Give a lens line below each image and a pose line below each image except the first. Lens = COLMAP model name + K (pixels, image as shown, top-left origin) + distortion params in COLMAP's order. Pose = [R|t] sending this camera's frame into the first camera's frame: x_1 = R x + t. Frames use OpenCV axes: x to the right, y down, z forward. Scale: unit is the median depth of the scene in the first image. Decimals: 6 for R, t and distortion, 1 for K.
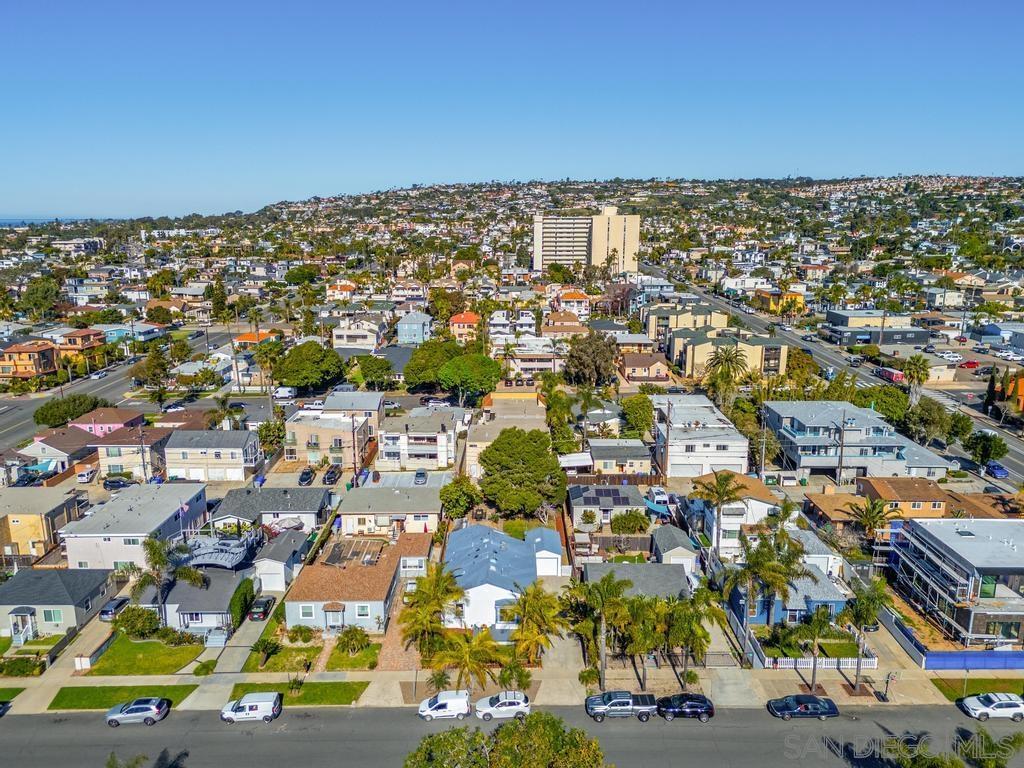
lens RADIAL K [[753.1, 0, 513.7], [0, 753.1, 383.0], [0, 0, 1]] dist [0.051867, -0.038640]
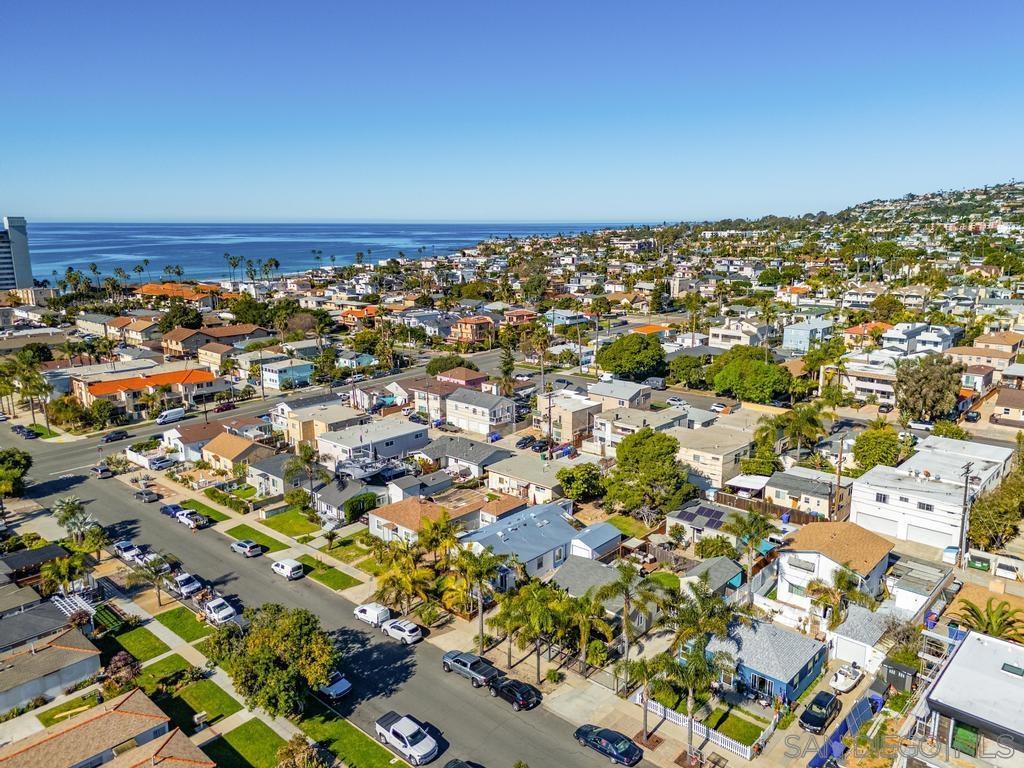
lens RADIAL K [[753.1, 0, 508.1], [0, 753.1, 384.6], [0, 0, 1]] dist [0.051867, -0.038640]
pose [[0.734954, 0.139126, -0.663692, 0.461537], [-0.138791, 0.988870, 0.053598, -0.022128], [0.663762, 0.052722, 0.746083, 0.114436]]
